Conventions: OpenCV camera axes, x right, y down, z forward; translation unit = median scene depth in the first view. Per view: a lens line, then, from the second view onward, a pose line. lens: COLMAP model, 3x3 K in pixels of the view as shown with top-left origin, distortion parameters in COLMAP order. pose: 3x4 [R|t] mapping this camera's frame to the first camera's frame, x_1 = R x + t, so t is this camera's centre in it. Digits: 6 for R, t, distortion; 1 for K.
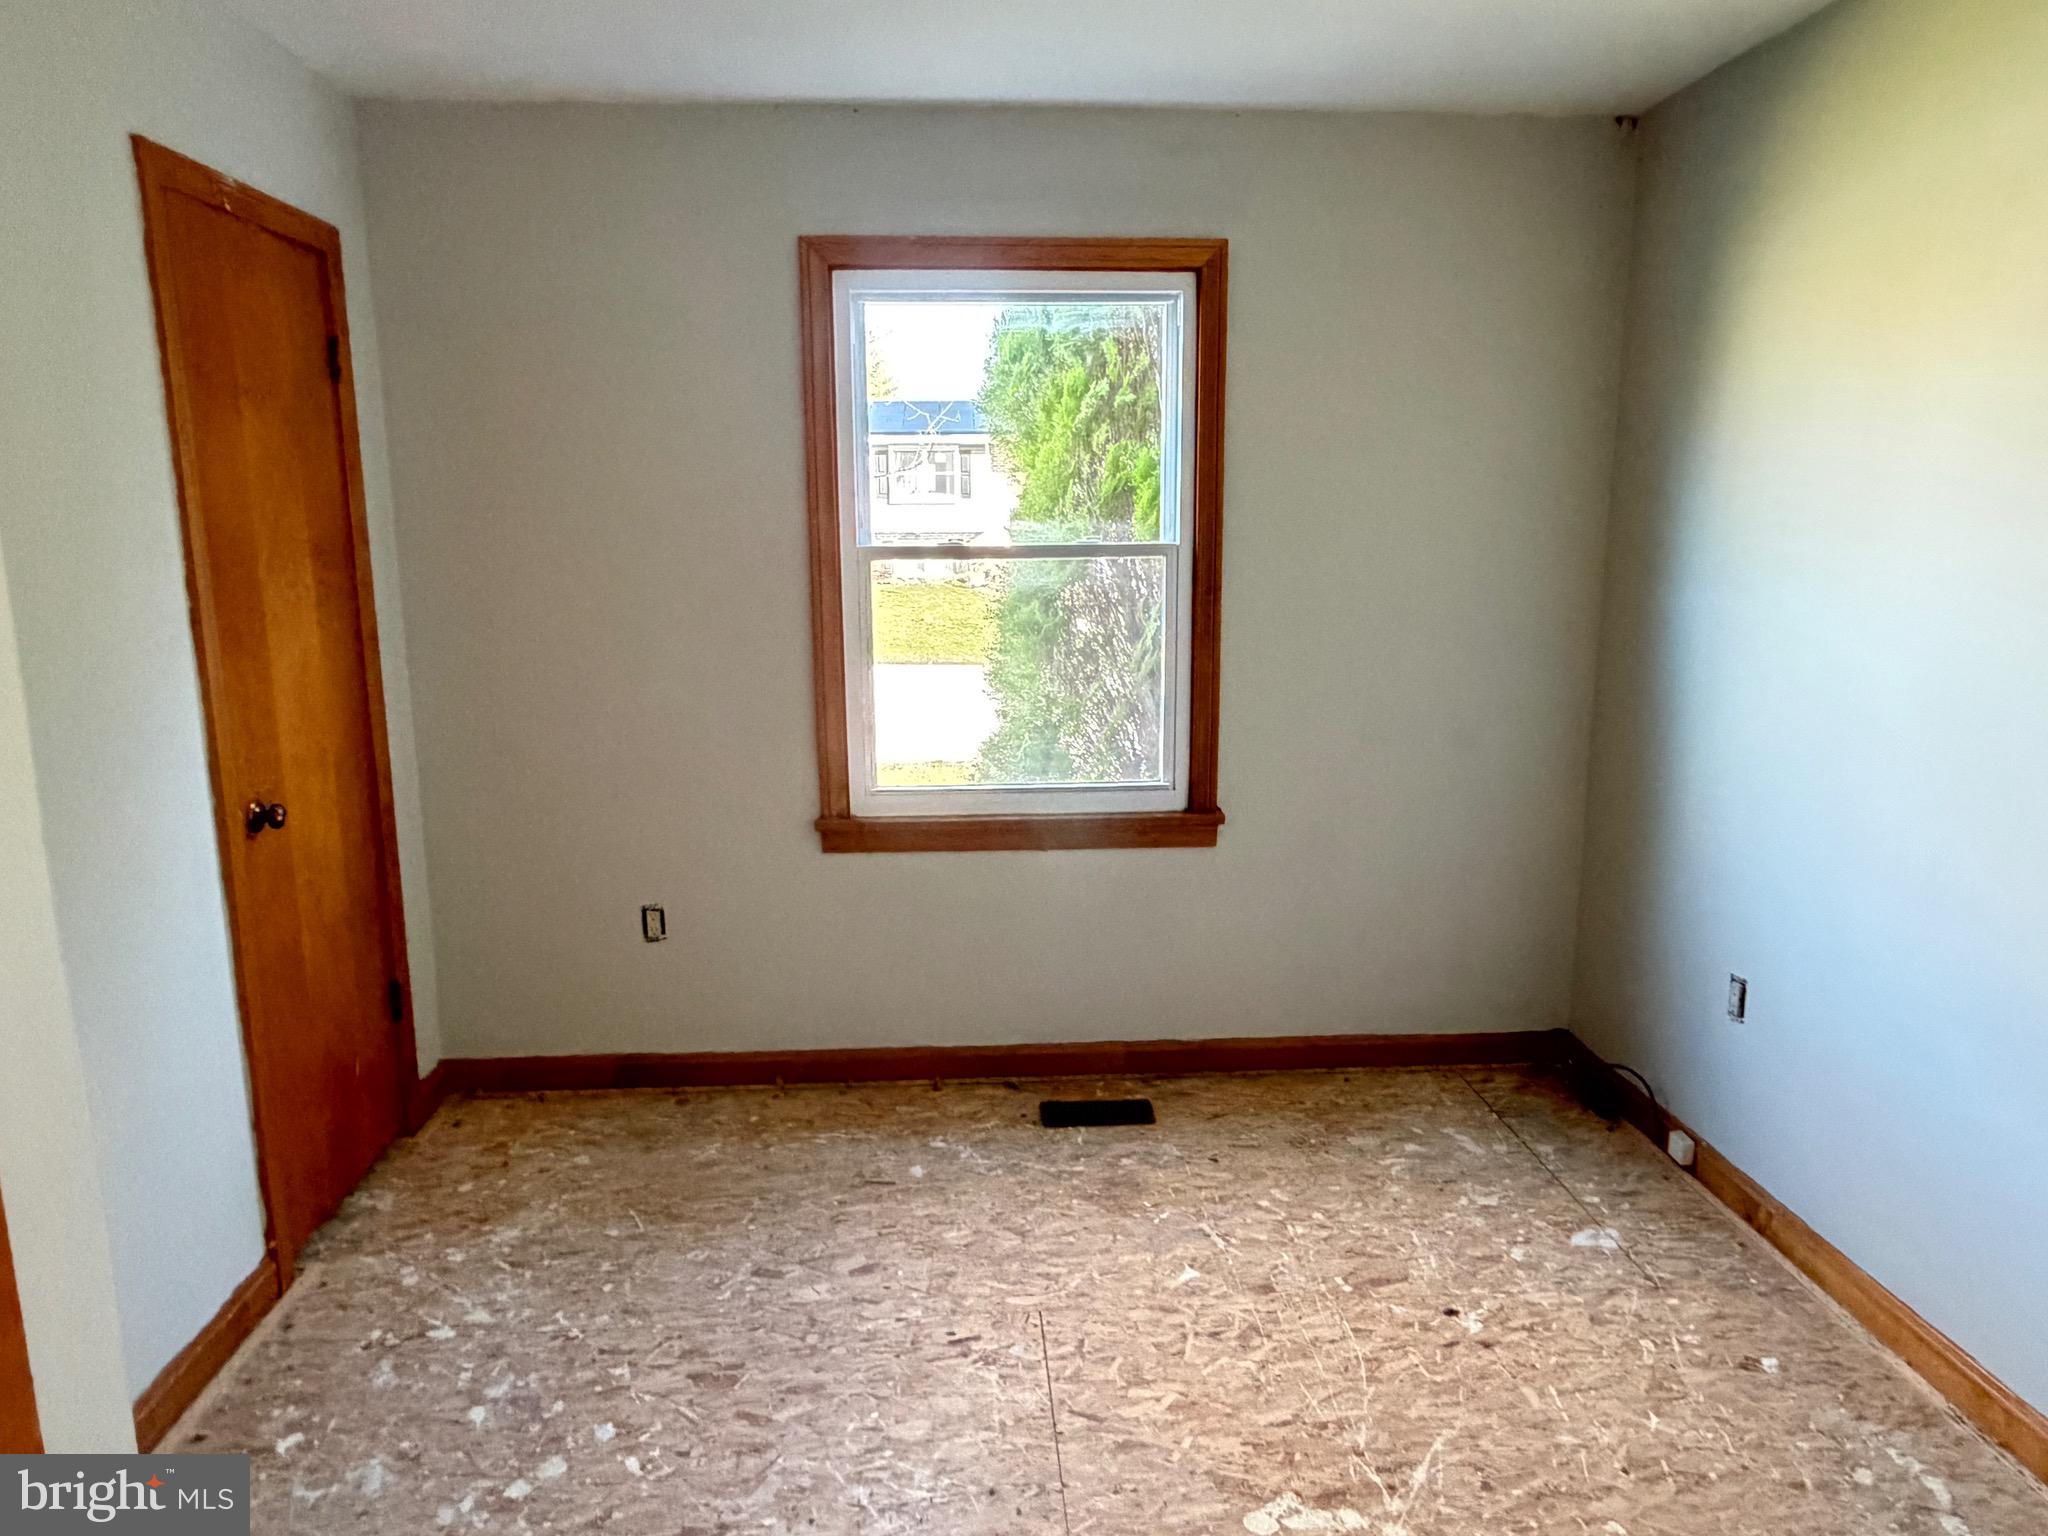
lens RADIAL K [[1343.3, 0, 1015.7], [0, 1343.3, 771.7], [0, 0, 1]] dist [0.003225, 0.000761]
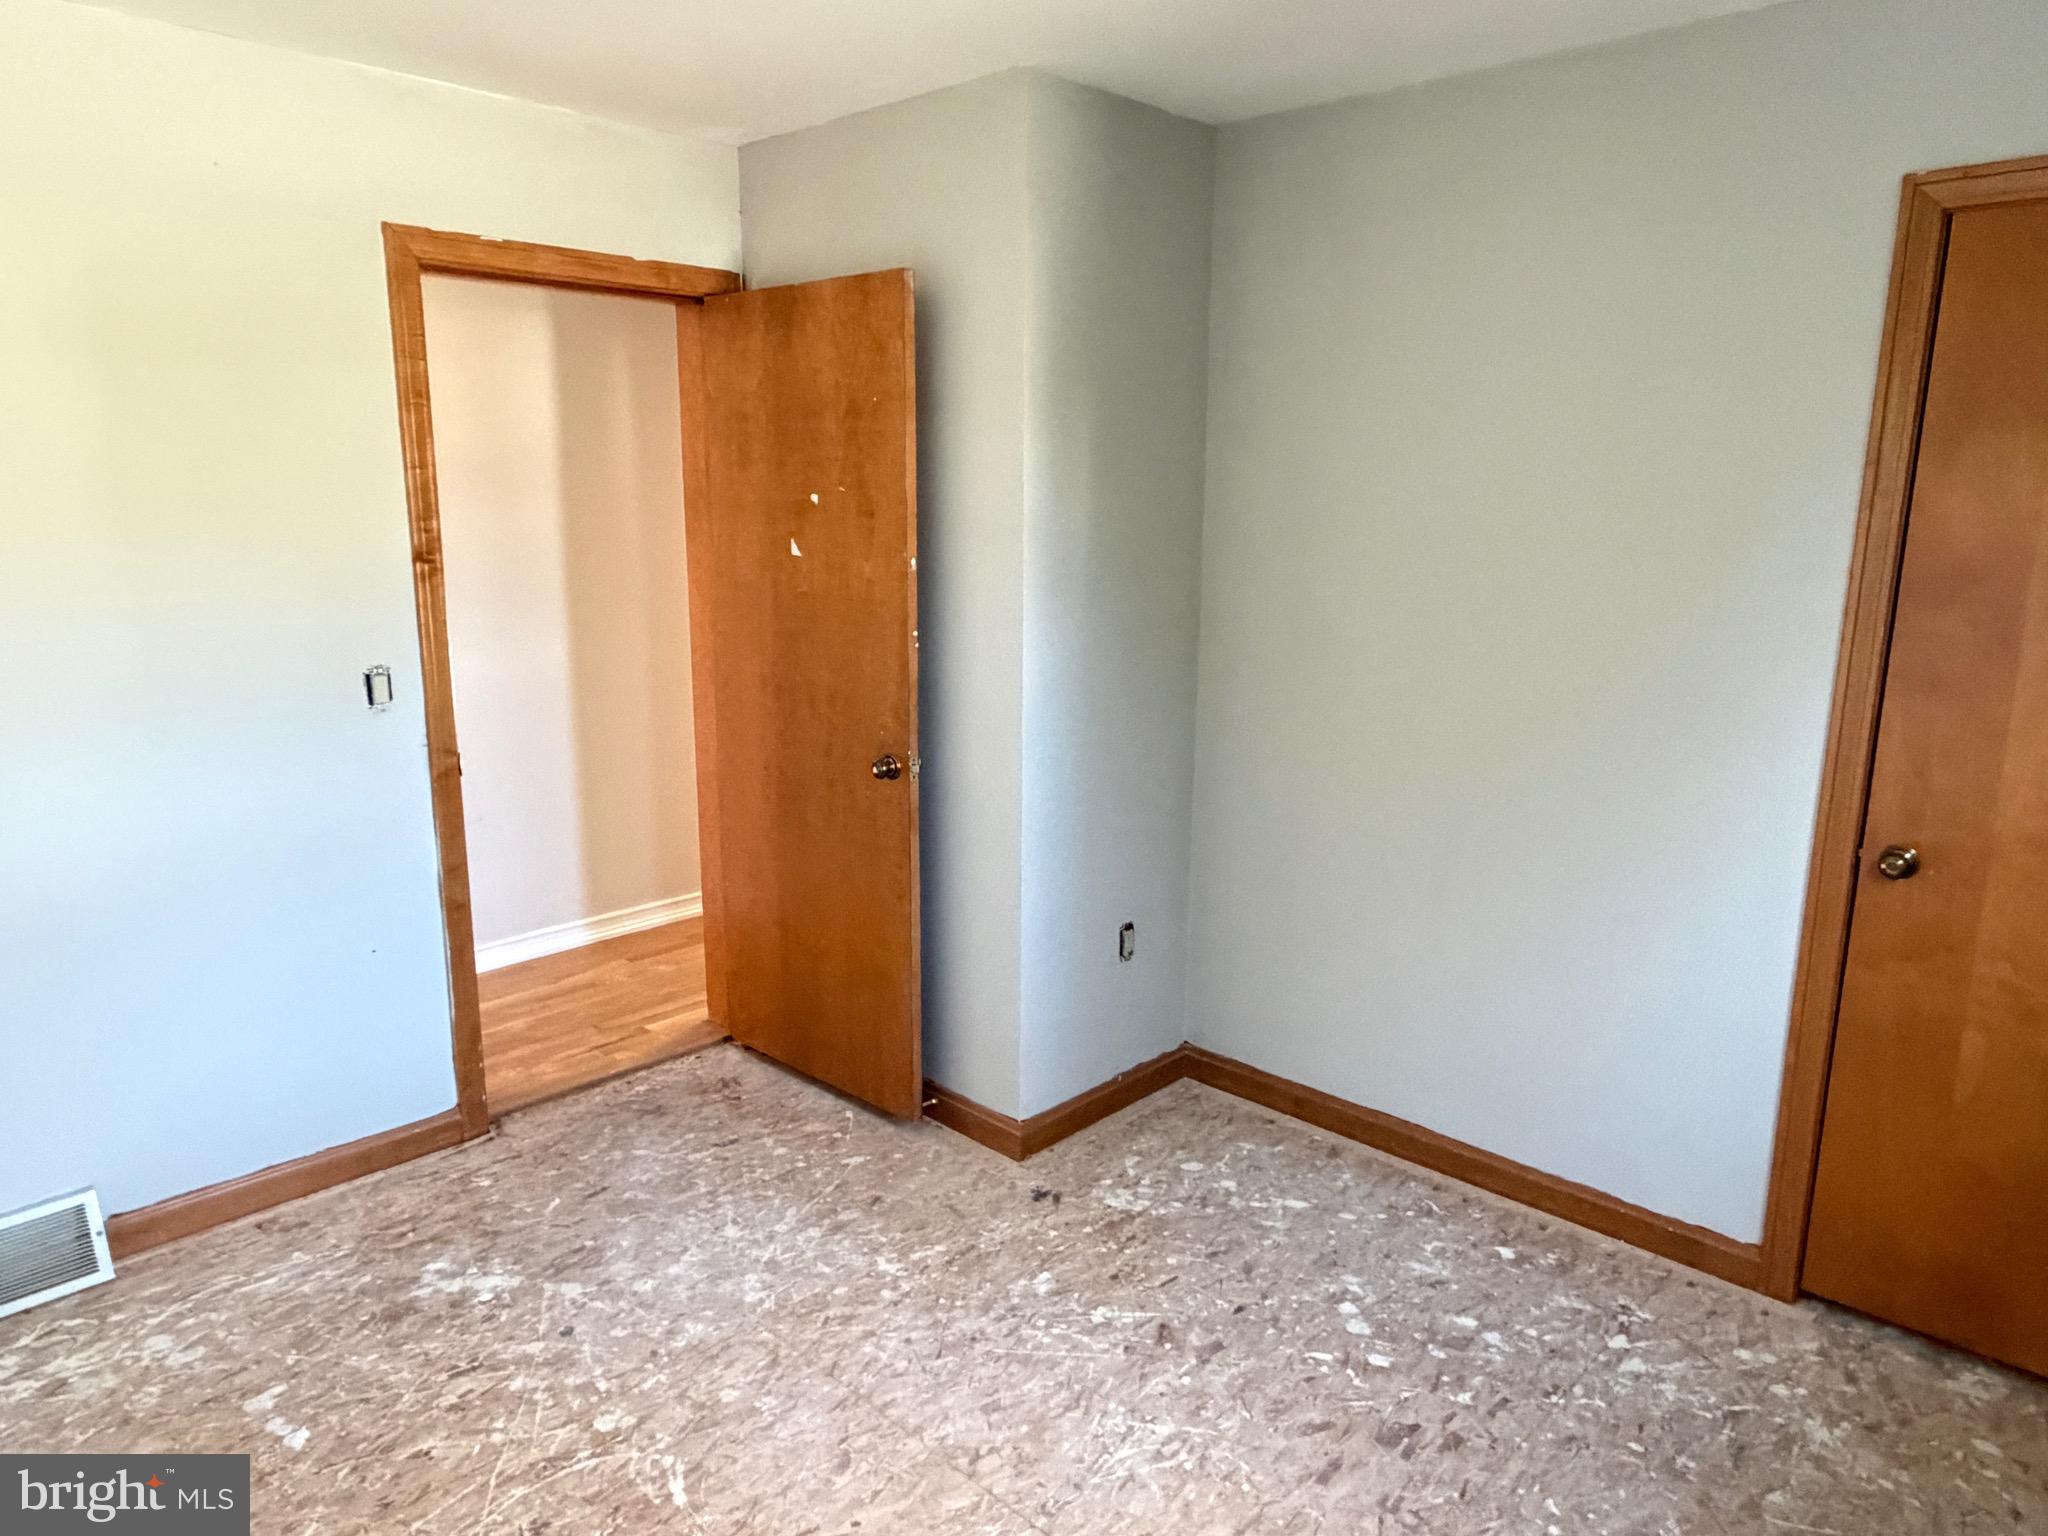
lens RADIAL K [[1343.3, 0, 1015.7], [0, 1343.3, 771.7], [0, 0, 1]] dist [0.003225, 0.000761]
pose [[-0.738983, 0.141318, -0.658737, 0.514470], [-0.129062, 0.929952, 0.344286, -0.272893], [0.661247, 0.339439, -0.668979, 1.213445]]
